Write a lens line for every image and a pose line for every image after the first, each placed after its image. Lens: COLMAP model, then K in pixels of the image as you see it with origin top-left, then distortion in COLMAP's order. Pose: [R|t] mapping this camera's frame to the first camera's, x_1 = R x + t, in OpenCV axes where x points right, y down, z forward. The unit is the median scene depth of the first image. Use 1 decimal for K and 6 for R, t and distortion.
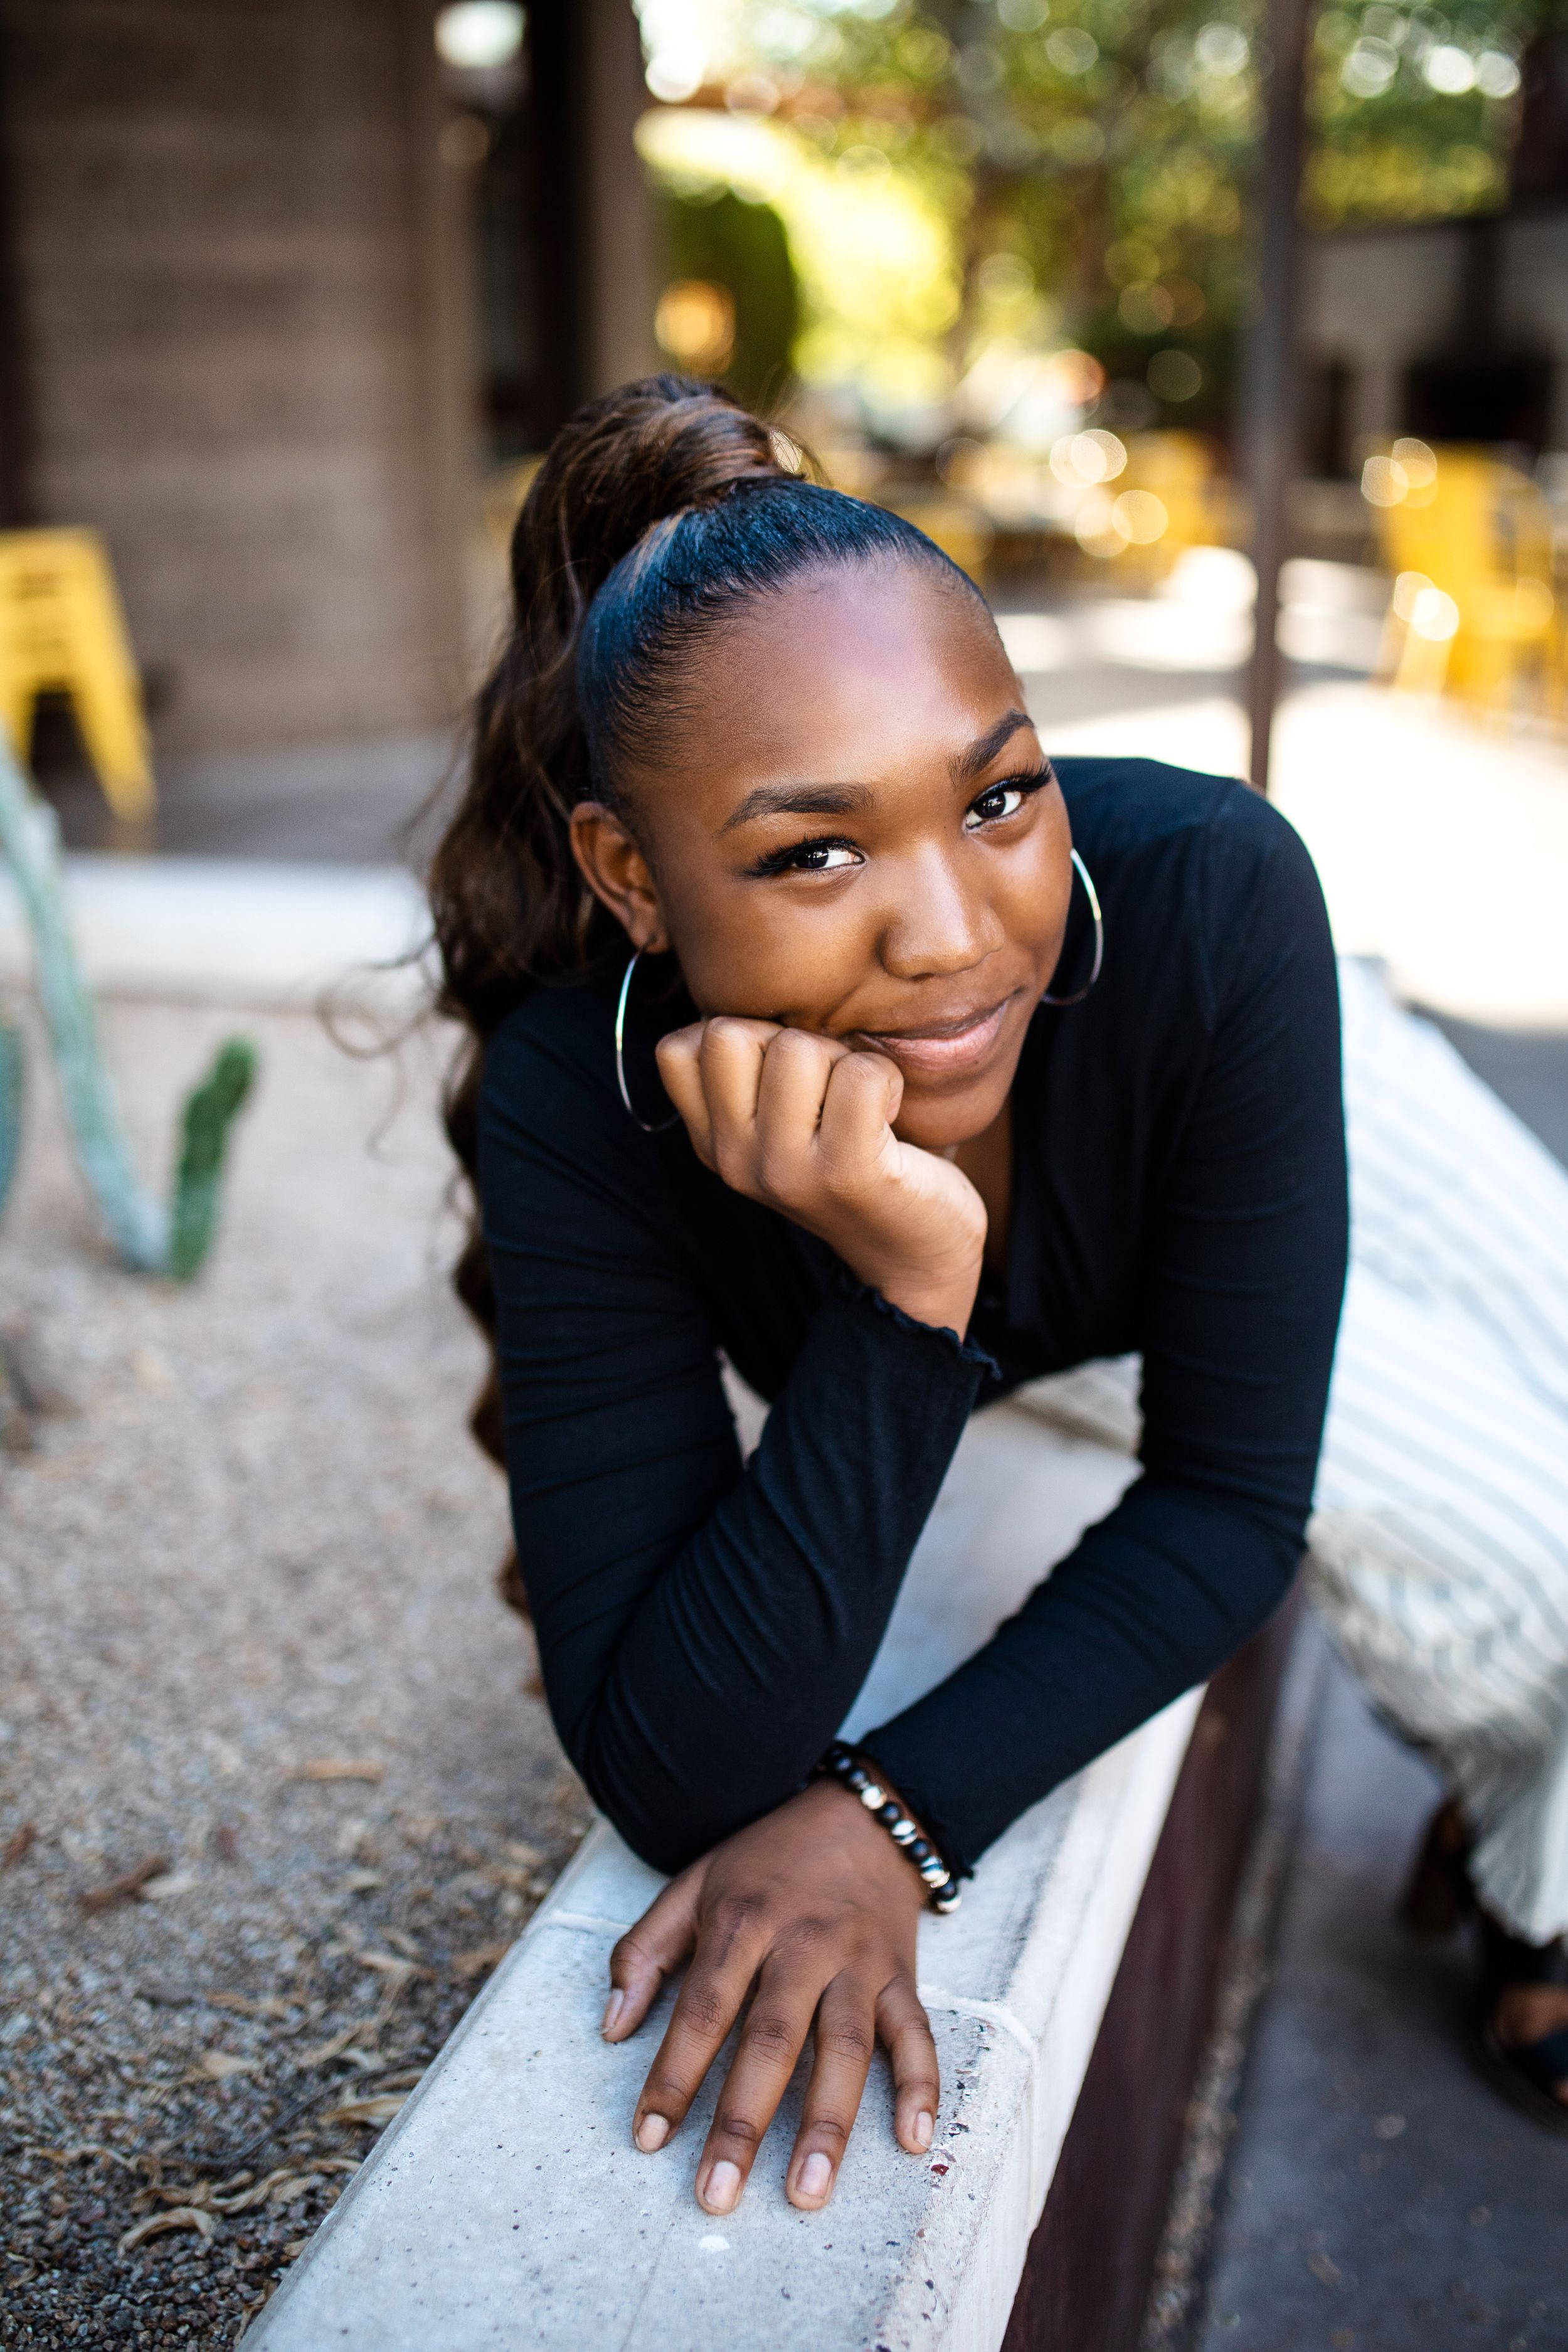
lens RADIAL K [[2367.3, 0, 782.4], [0, 2367.3, 1196.4], [0, 0, 1]] dist [0.045104, 0.000000]
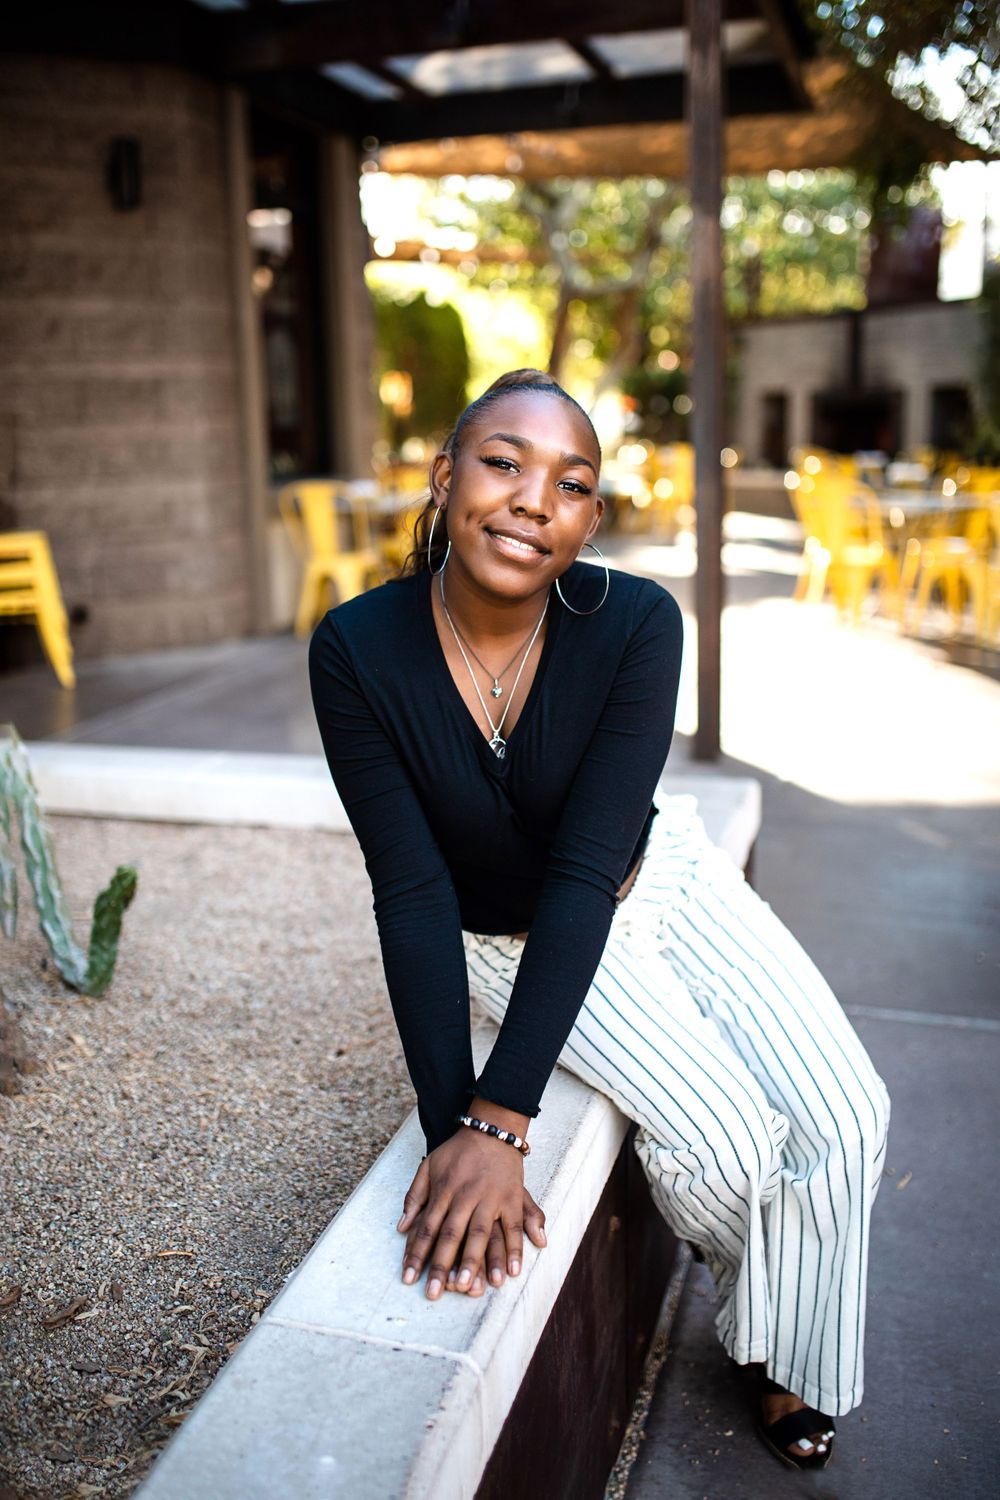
lens RADIAL K [[1509.7, 0, 498.9], [0, 1509.7, 734.7], [0, 0, 1]] dist [0.045104, 0.000000]
pose [[0.999722, -0.018136, 0.015095, 0.089439], [0.019434, 0.995675, -0.090848, -0.084919], [-0.013382, 0.091116, 0.995750, -0.373507]]
